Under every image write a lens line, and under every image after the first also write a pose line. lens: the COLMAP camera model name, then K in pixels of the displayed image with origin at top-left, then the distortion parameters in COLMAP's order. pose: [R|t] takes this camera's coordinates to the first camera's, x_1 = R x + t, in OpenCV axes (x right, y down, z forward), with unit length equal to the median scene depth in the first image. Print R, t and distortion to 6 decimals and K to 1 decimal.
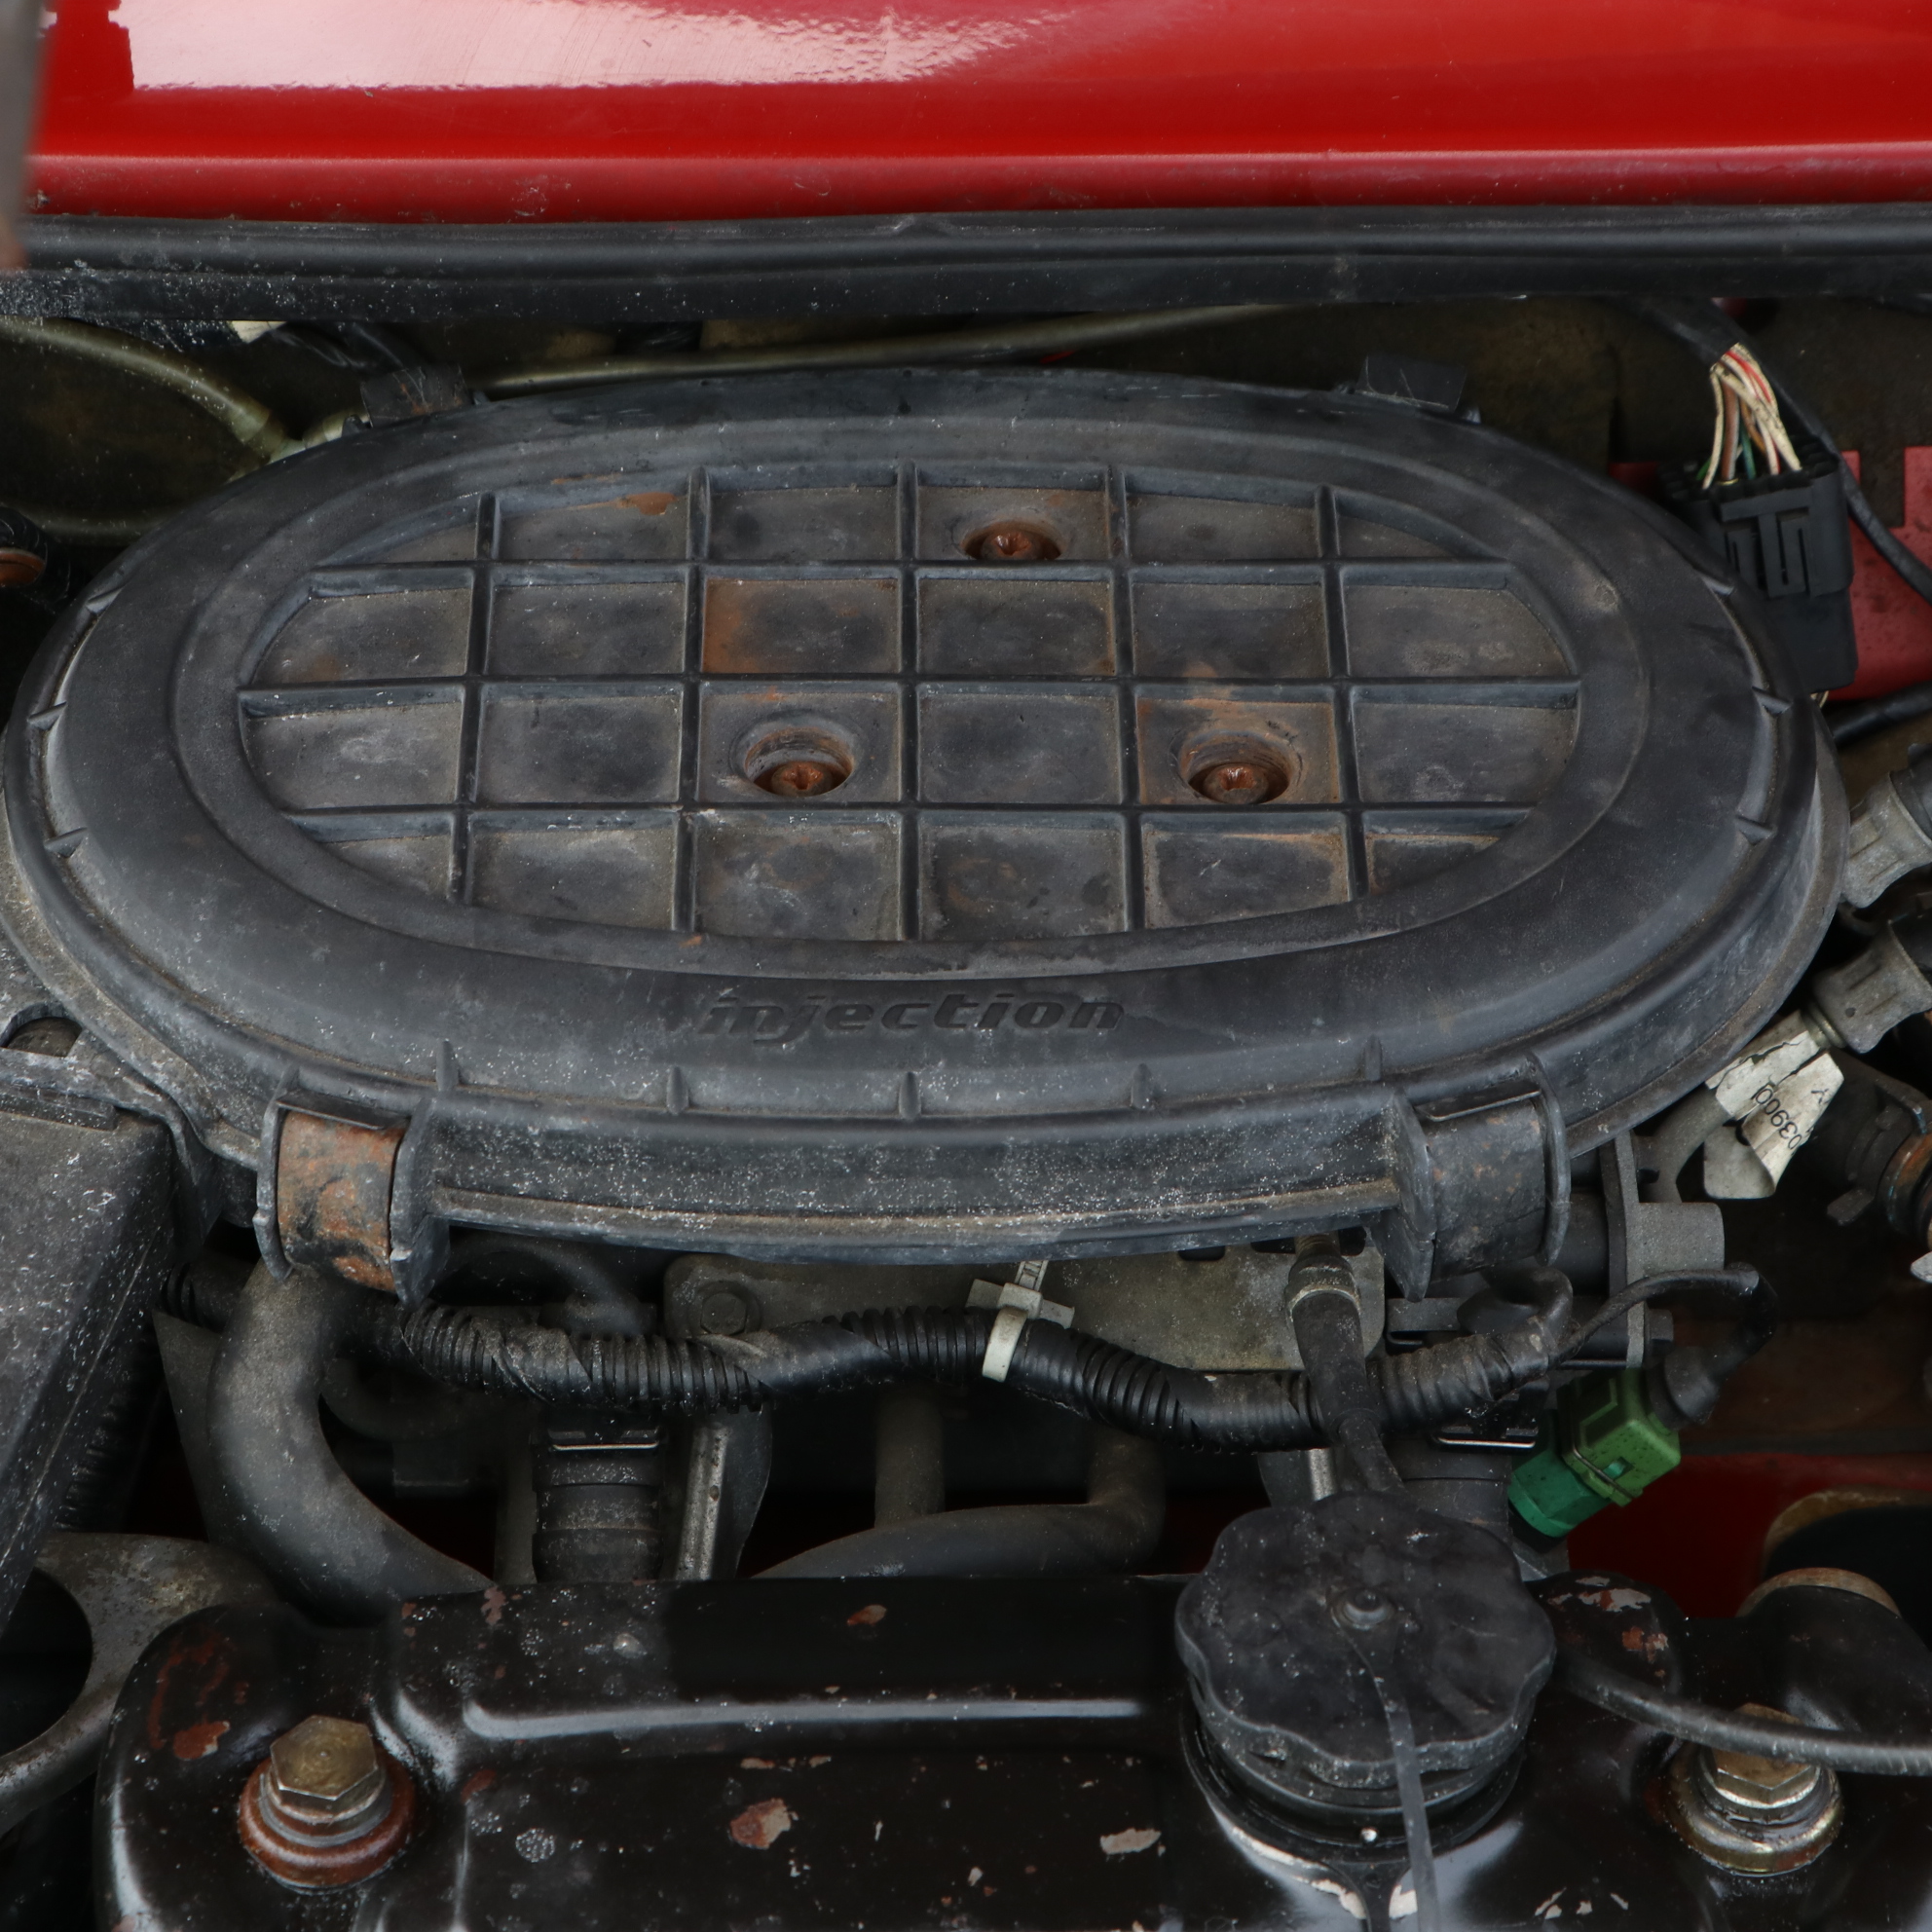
lens RADIAL K [[5579.8, 0, 966.1], [0, 5579.8, 966.7], [0, 0, 1]] dist [0.094455, 0.000000]
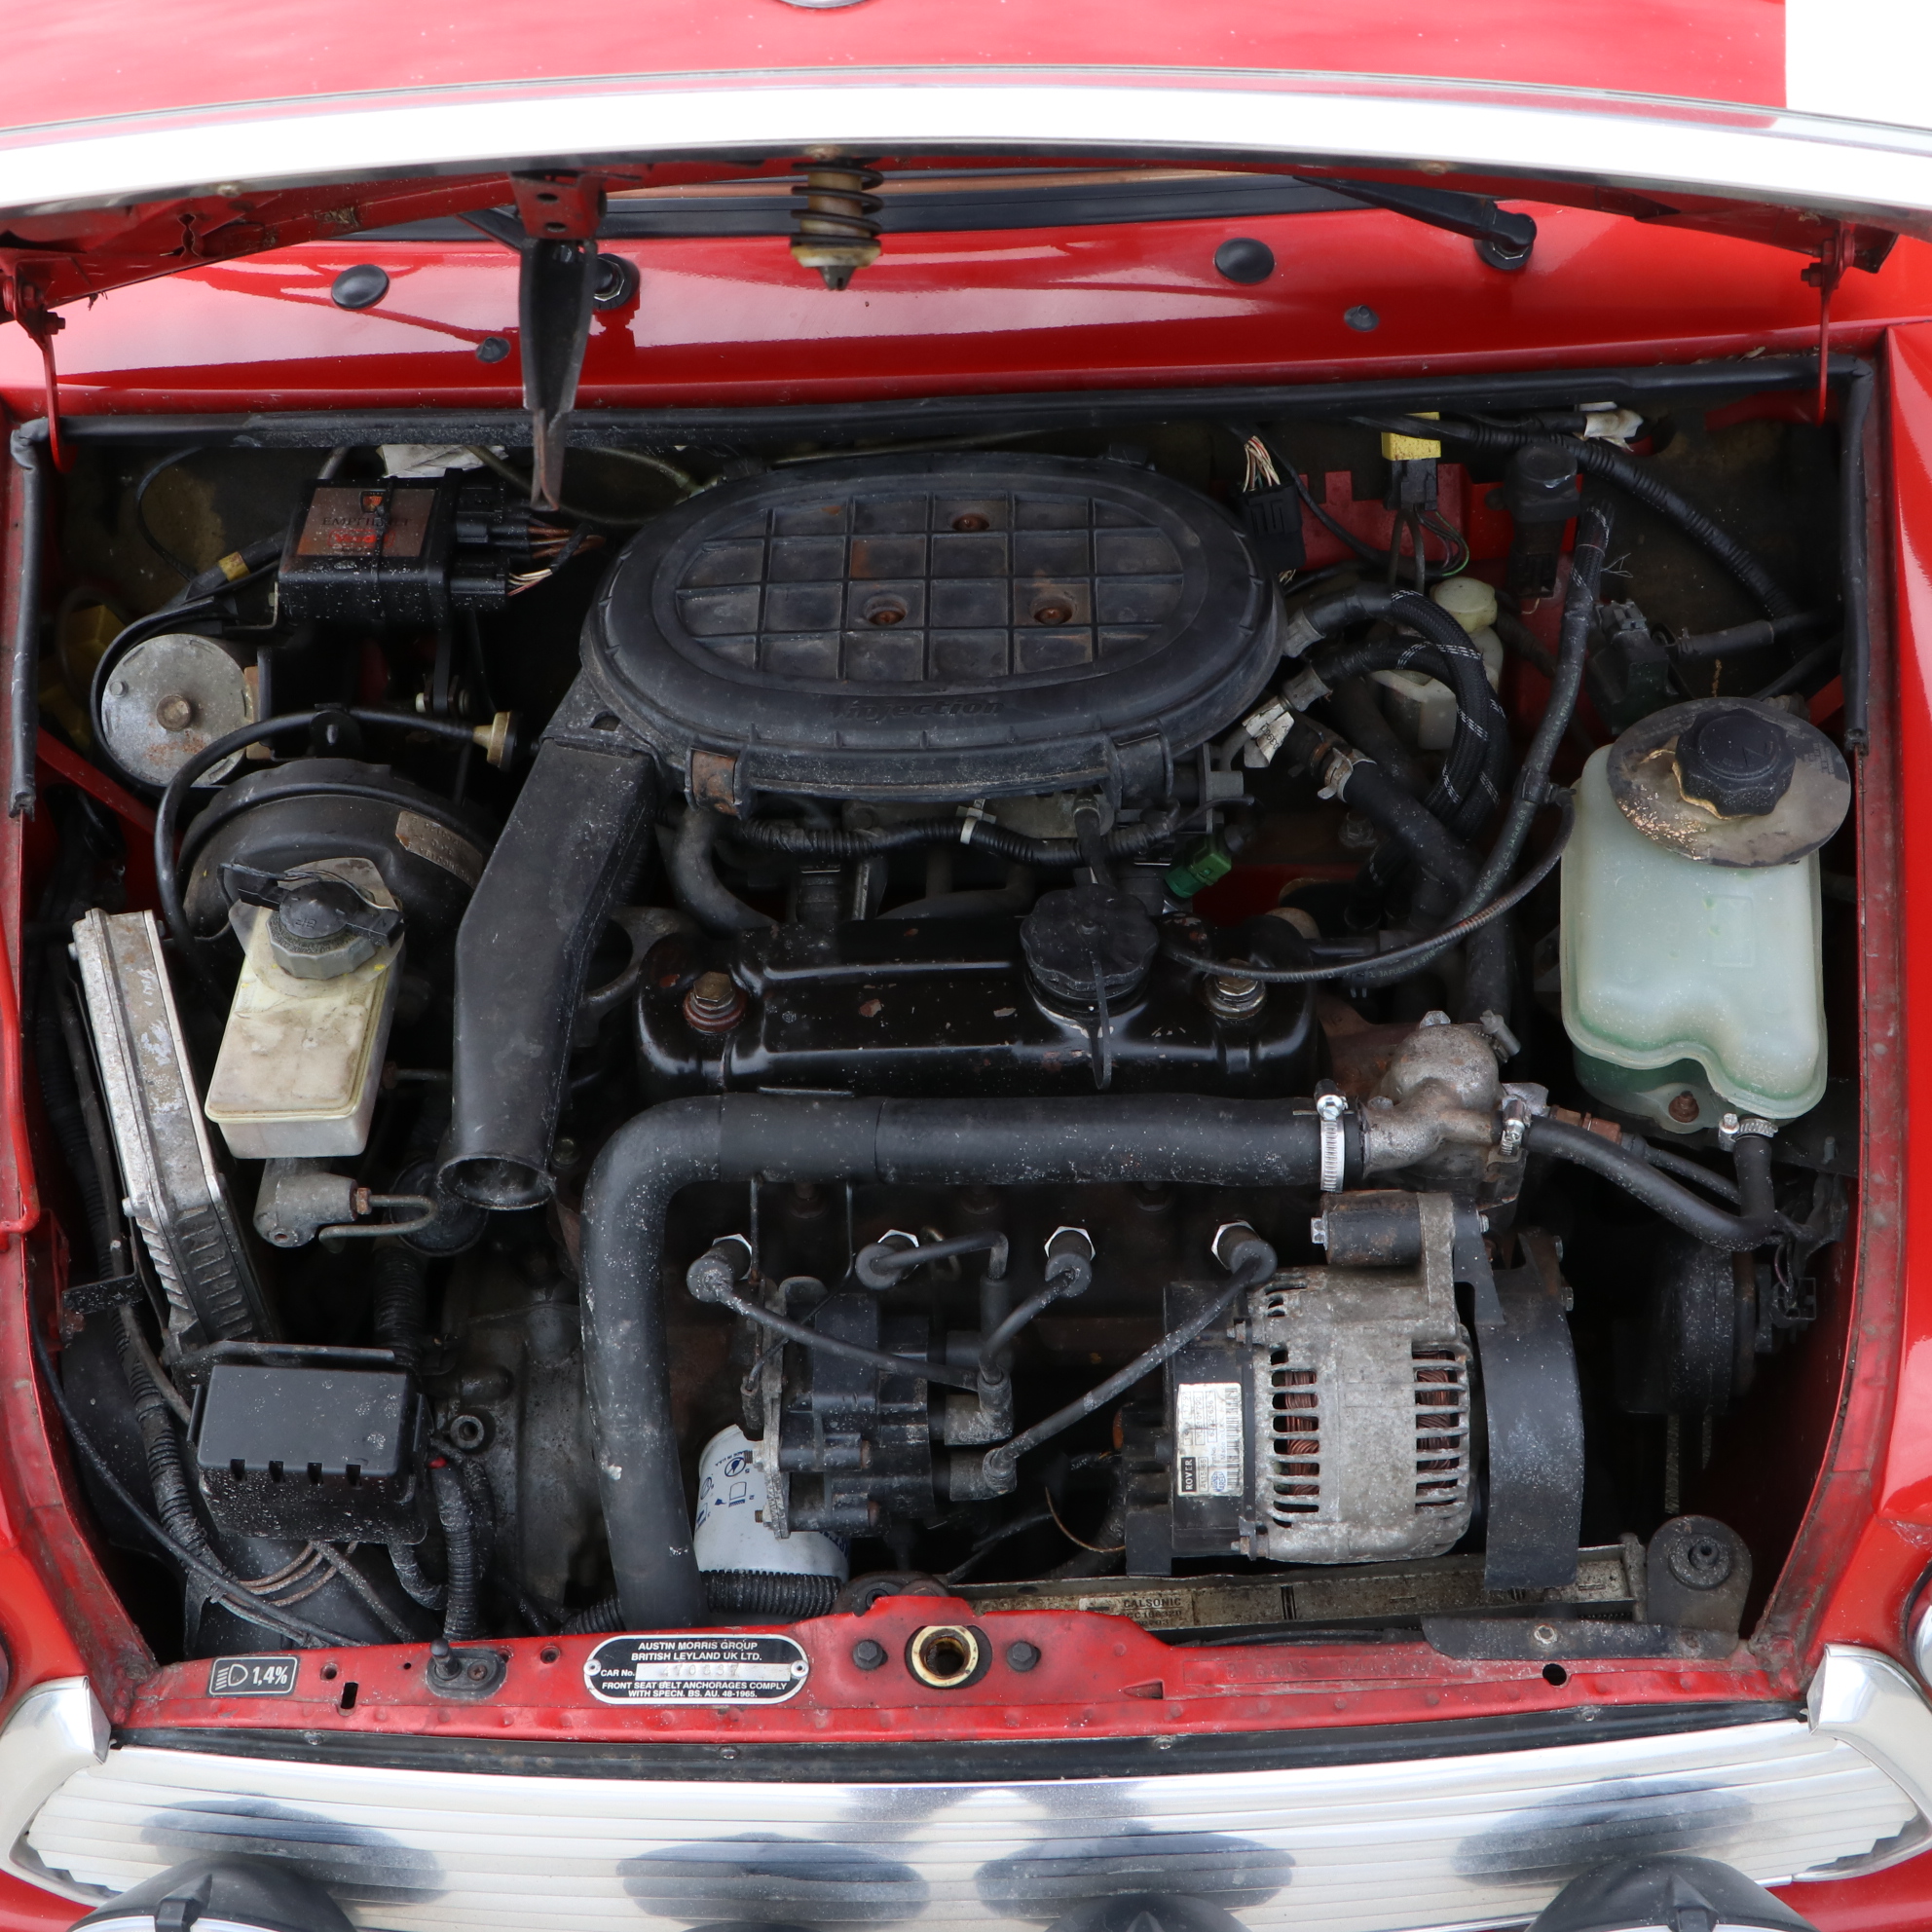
lens RADIAL K [[2588.2, 0, 966.2], [0, 2588.2, 965.2], [0, 0, 1]] dist [-0.163467, 0.000000]
pose [[0.998607, -0.016477, -0.050126, 0.067214], [0.022795, 0.991484, 0.128221, -0.026878], [0.047586, -0.129185, 0.990478, -0.230622]]
